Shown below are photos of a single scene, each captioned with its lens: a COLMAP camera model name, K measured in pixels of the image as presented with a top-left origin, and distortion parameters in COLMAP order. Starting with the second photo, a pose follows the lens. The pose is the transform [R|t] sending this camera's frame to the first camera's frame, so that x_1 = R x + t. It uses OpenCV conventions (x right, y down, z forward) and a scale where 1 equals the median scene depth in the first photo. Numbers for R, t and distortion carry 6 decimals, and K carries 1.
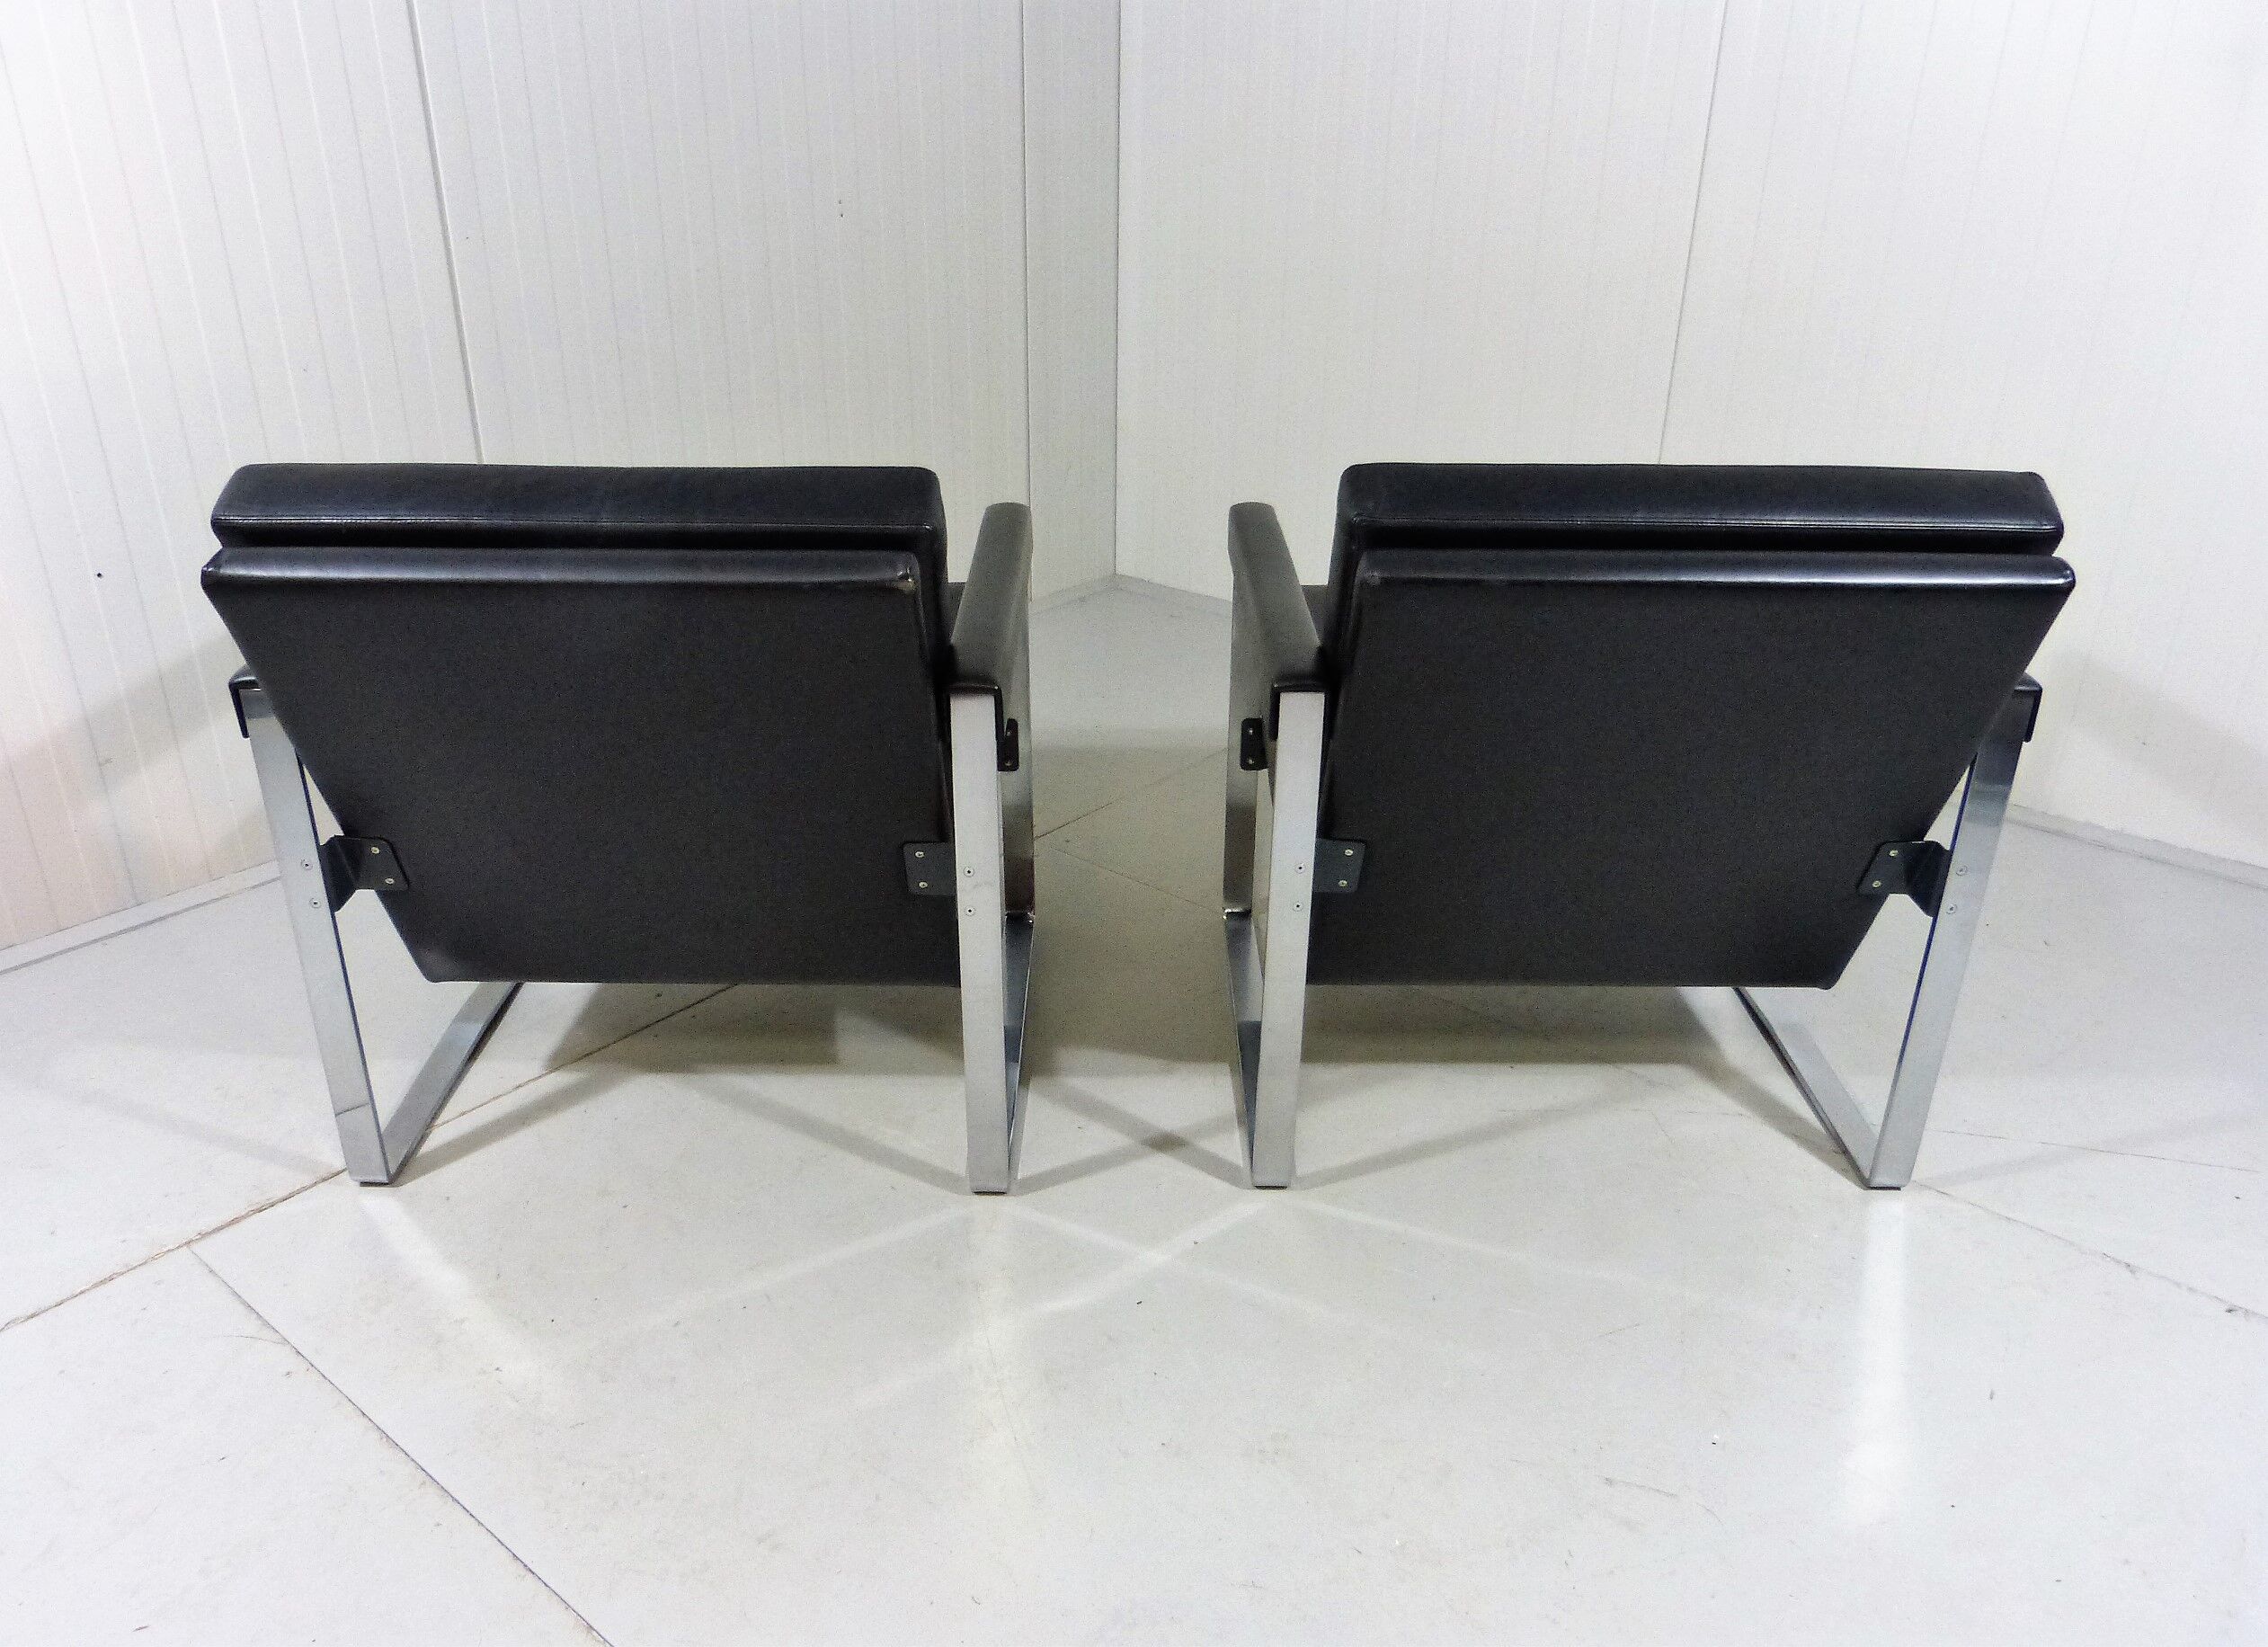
lens RADIAL K [[1731.7, 0, 1108.4], [0, 1731.7, 898.8], [0, 0, 1]] dist [-0.035386, 0.028272]
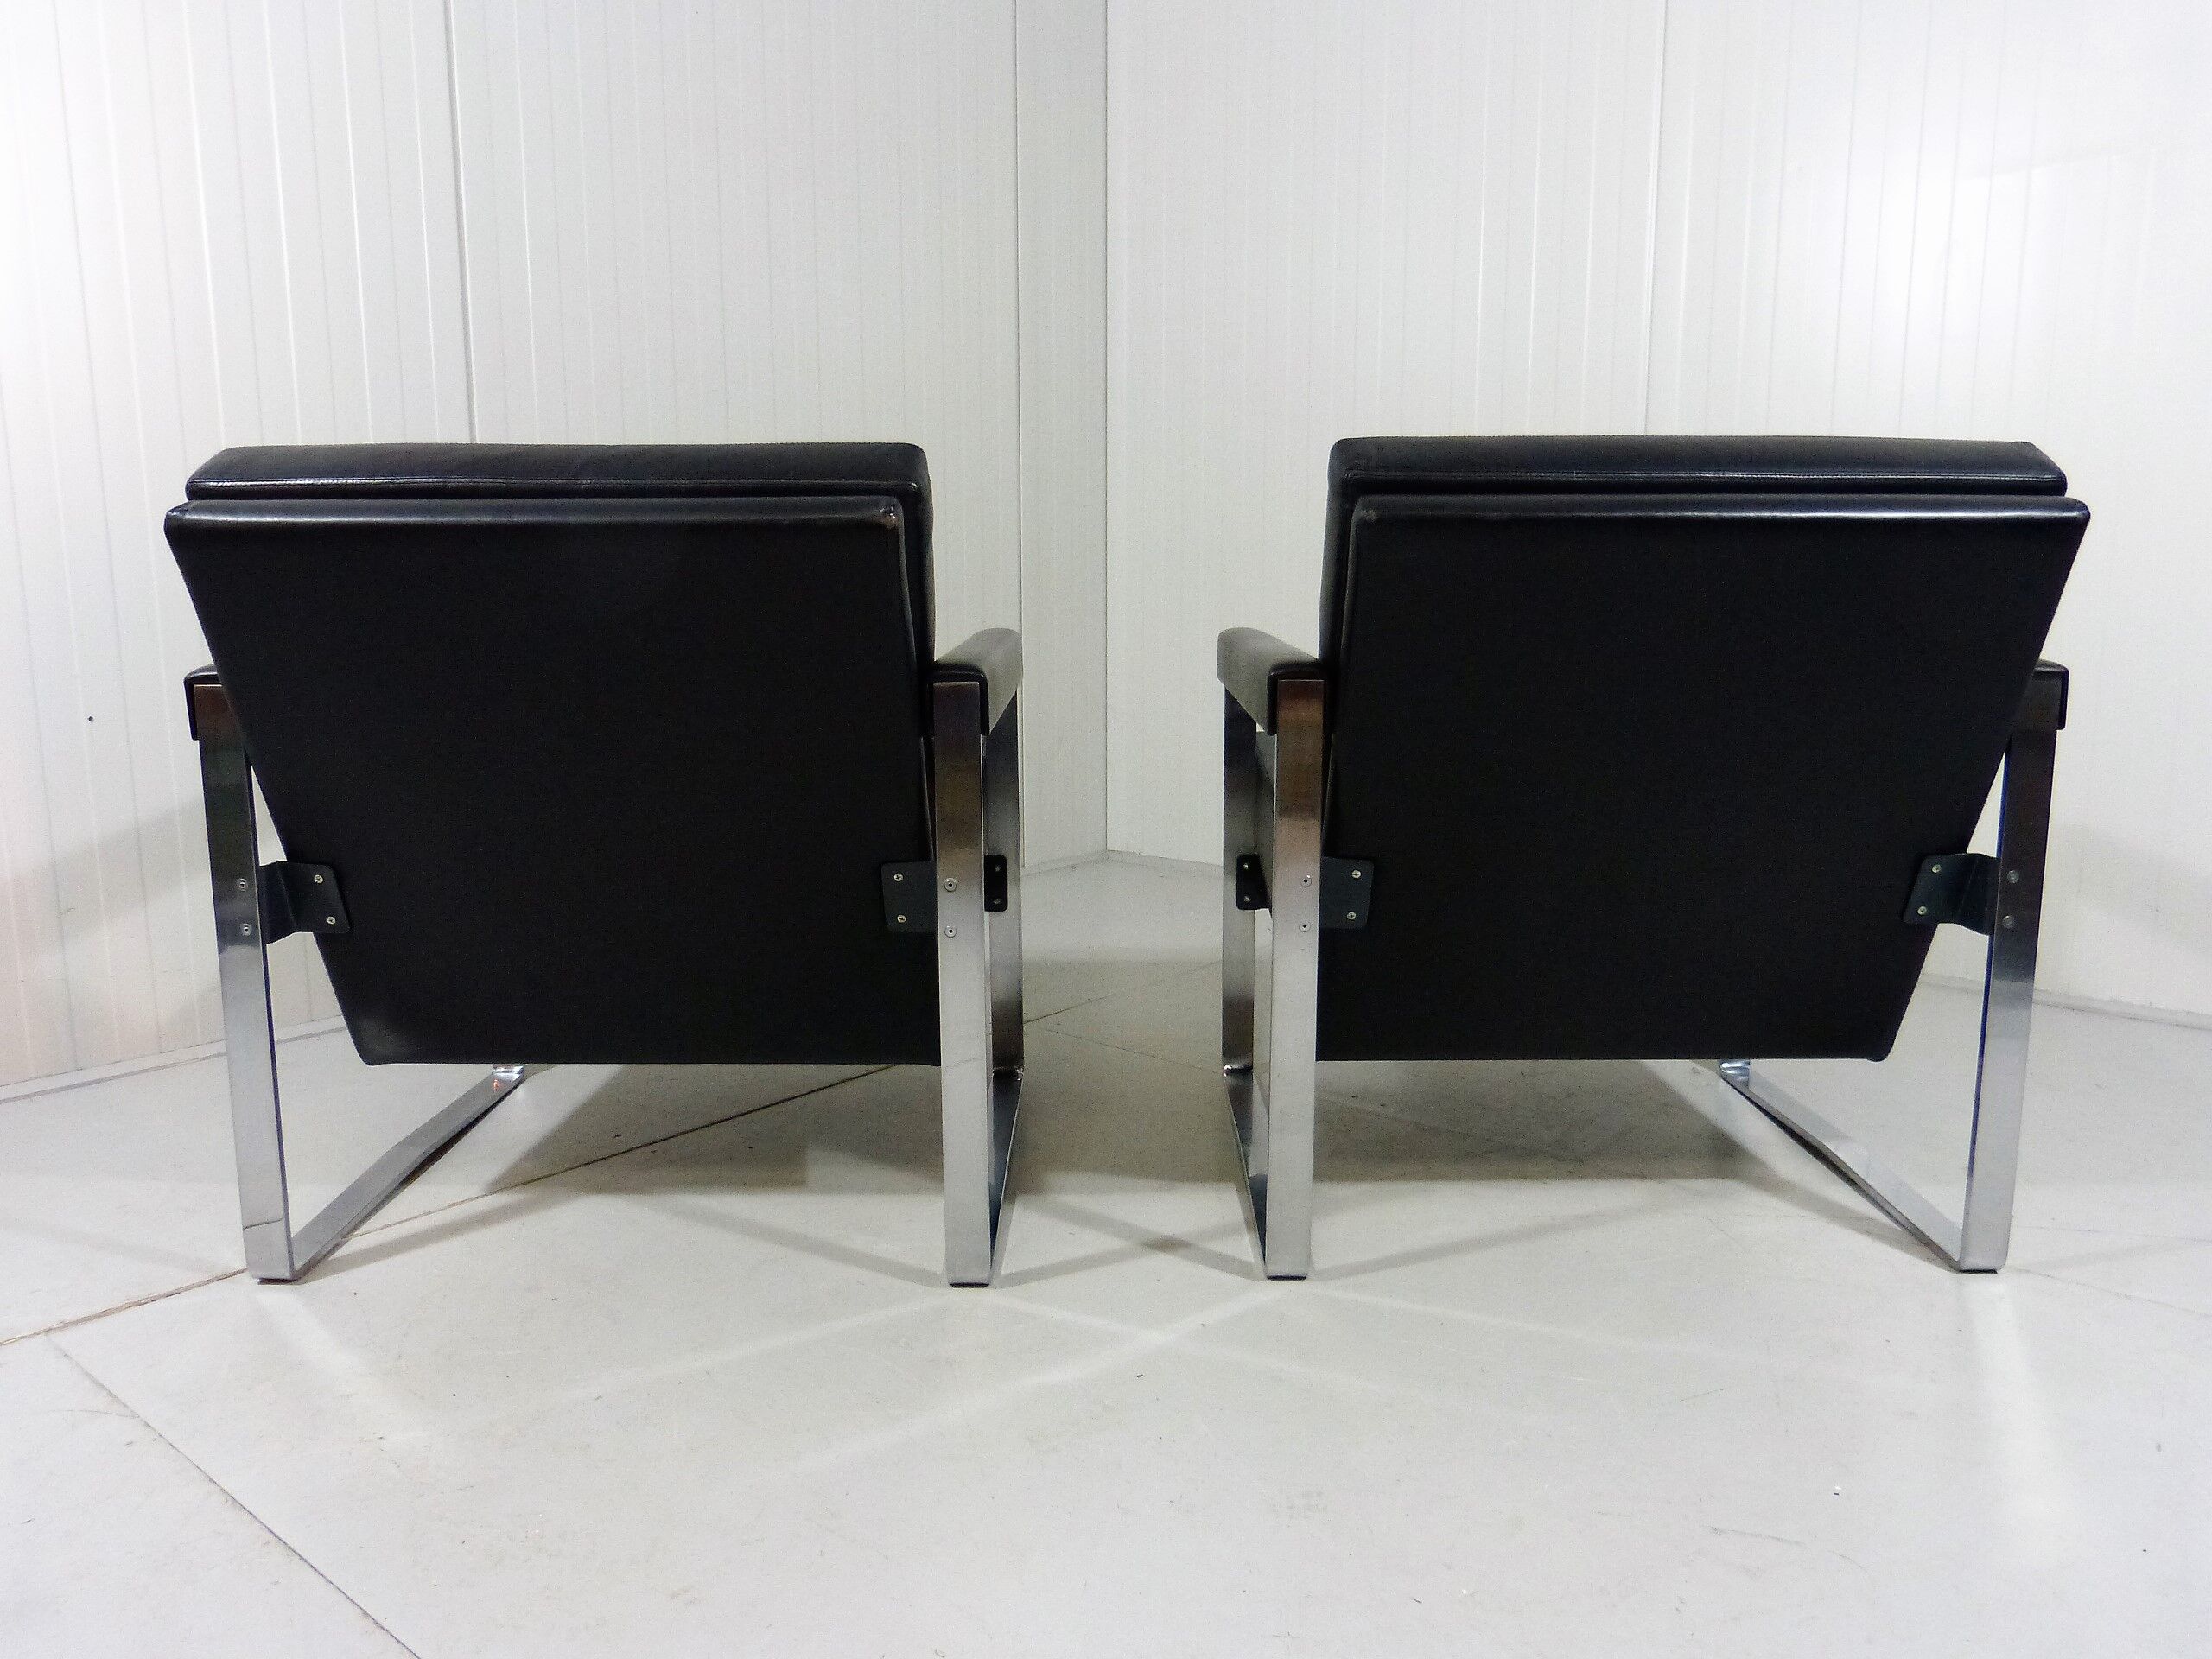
lens RADIAL K [[1667.6, 0, 1101.5], [0, 1667.6, 842.0], [0, 0, 1]] dist [-0.033187, 0.026154]
pose [[0.999974, -0.007001, 0.001693, -0.000833], [0.007189, 0.955439, -0.295101, 0.212443], [0.000449, 0.295105, 0.955465, 0.125615]]
